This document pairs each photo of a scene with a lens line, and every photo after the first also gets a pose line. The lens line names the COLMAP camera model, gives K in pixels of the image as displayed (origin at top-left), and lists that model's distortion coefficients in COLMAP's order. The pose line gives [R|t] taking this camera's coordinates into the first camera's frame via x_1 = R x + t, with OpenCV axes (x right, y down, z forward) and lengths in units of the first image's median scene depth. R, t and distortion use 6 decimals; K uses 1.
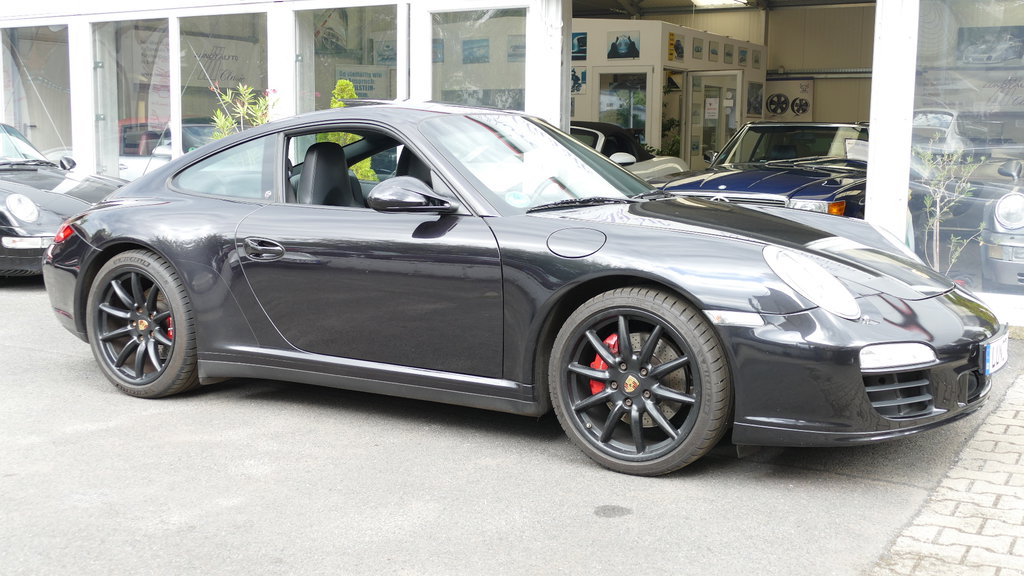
lens RADIAL K [[1159.9, 0, 508.8], [0, 1159.9, 285.4], [0, 0, 1]] dist [-0.017390, 0.000000]
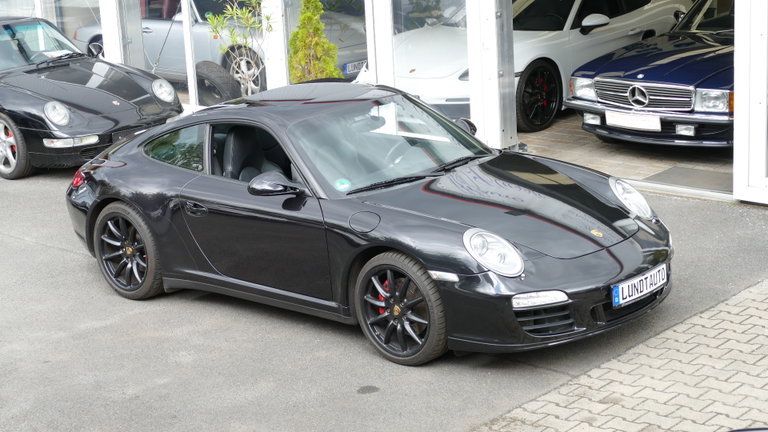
lens RADIAL K [[1557.2, 0, 384.0], [0, 1557.2, 213.6], [0, 0, 1]] dist [-0.035965, 0.000000]
pose [[0.976514, -0.011928, -0.215125, 0.536795], [0.040391, 0.990899, 0.128406, -0.317700], [0.211635, -0.134079, 0.968108, -1.060433]]
